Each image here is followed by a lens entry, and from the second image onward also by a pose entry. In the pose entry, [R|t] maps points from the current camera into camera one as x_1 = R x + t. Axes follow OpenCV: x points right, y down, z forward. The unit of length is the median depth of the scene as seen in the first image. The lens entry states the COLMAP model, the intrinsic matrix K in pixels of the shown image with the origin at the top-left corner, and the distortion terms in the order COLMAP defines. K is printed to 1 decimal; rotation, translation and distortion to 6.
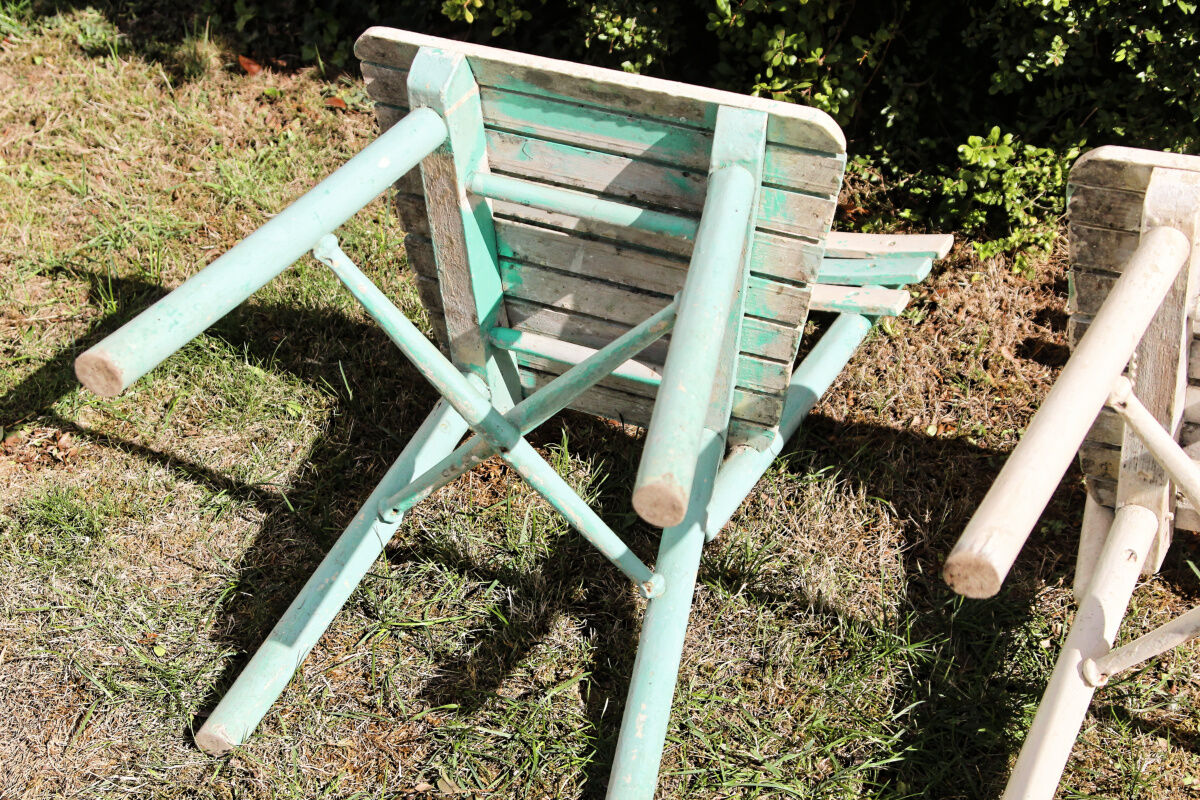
lens RADIAL K [[2078.2, 0, 594.9], [0, 2078.2, 394.0], [0, 0, 1]] dist [0.018290, 0.000000]
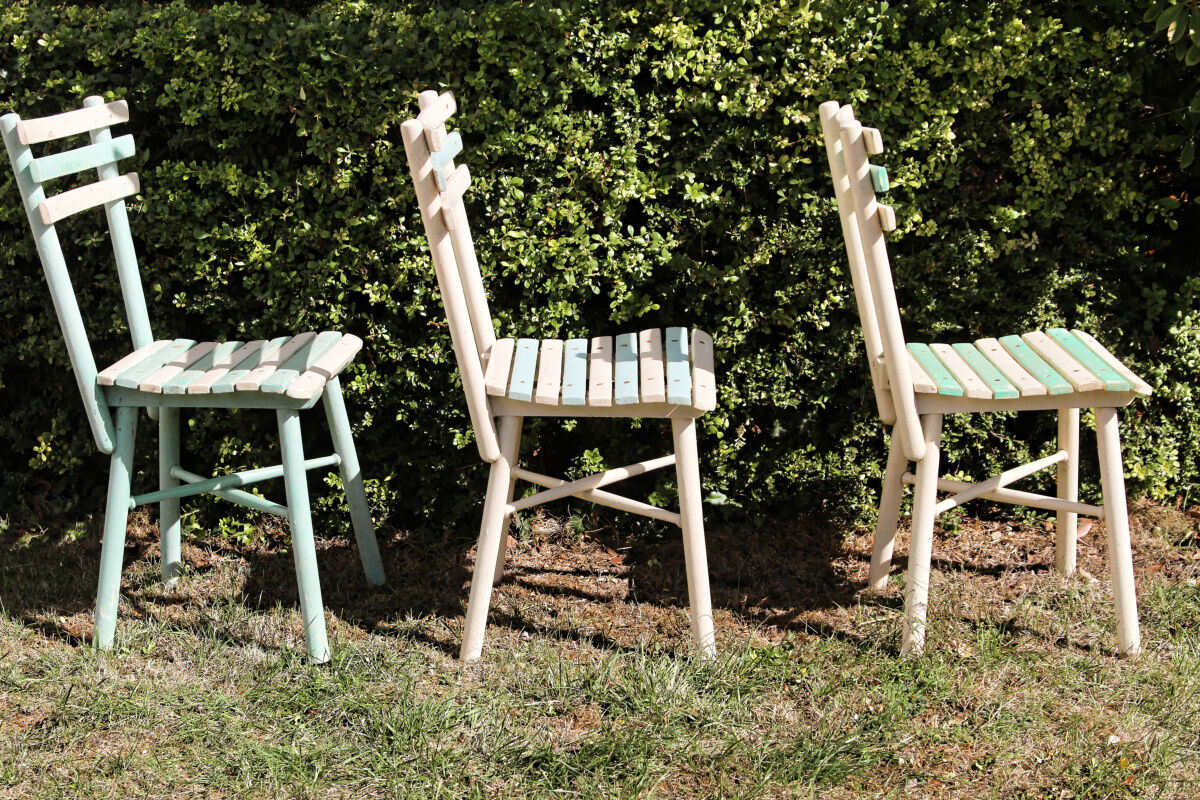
lens RADIAL K [[2078.2, 0, 596.5], [0, 2078.2, 412.3], [0, 0, 1]] dist [0.018290, 0.000000]
pose [[0.975032, -0.066407, 0.211905, 0.021644], [0.144079, 0.915306, -0.376106, 0.552219], [-0.168981, 0.397247, 0.902020, -0.727639]]
